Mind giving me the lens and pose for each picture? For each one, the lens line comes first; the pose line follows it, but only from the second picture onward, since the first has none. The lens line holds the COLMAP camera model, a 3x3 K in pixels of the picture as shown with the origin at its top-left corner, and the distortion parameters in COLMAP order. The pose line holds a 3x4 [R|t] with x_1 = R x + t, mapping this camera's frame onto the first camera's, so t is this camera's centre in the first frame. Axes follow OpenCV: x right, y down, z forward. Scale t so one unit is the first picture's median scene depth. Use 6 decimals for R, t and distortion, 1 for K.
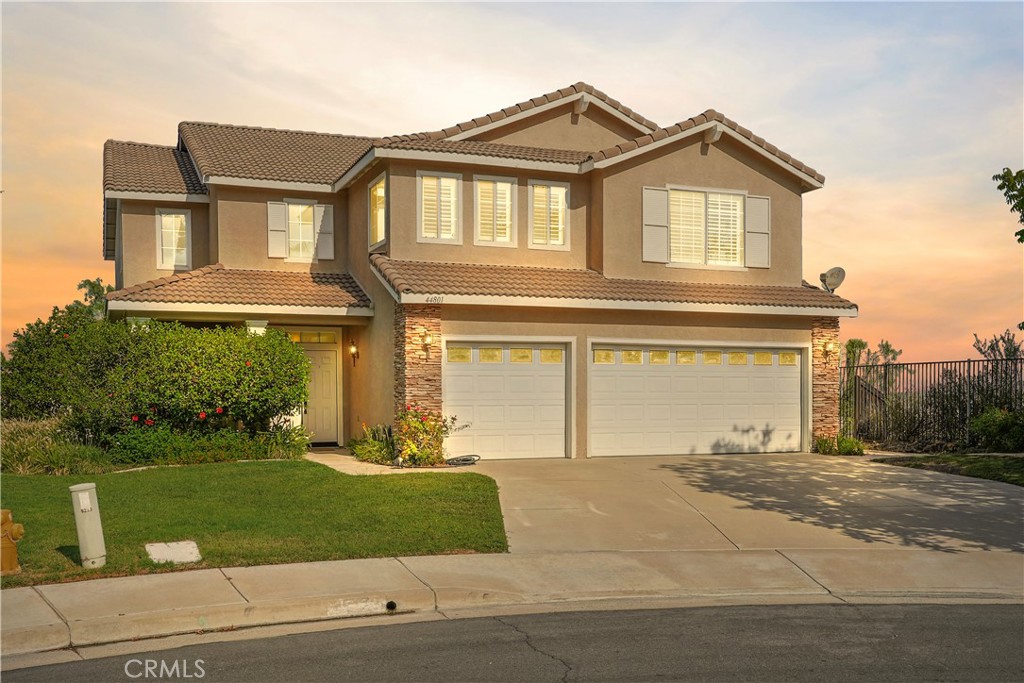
lens RADIAL K [[1025.1, 0, 512.0], [0, 1025.1, 341.5], [0, 0, 1]] dist [0.000913, 0.000385]
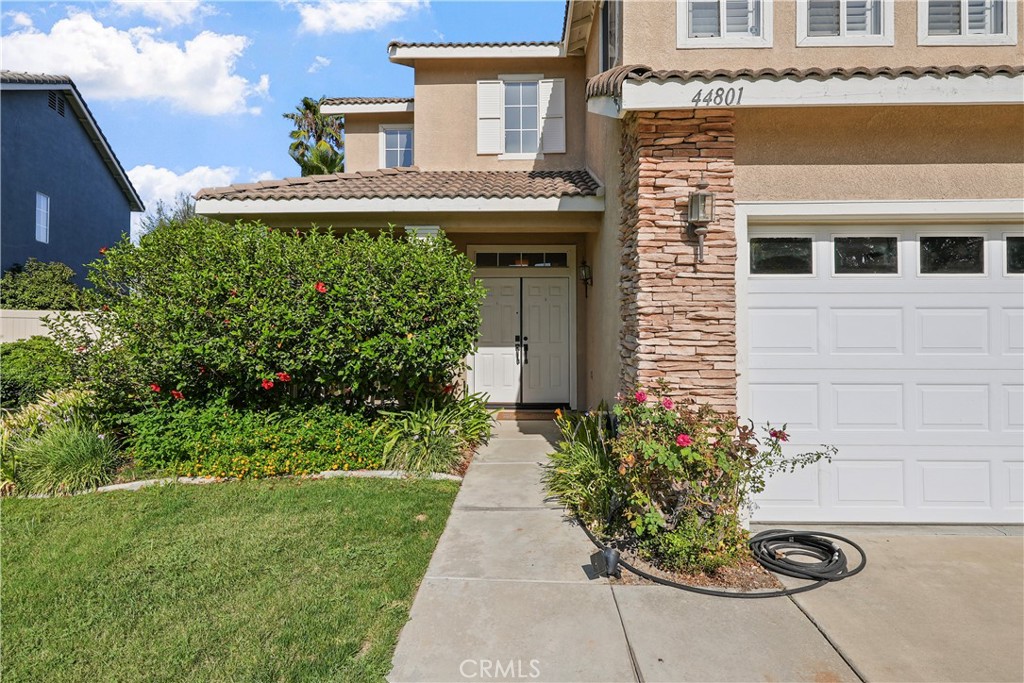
lens RADIAL K [[564.5, 0, 512.5], [0, 564.5, 329.1], [0, 0, 1]] dist [-0.001043, 0.000088]
pose [[0.918263, 0.006228, -0.395921, -0.062128], [0.017344, 0.998284, 0.055929, 0.028312], [0.395590, -0.058224, 0.916580, 0.777013]]
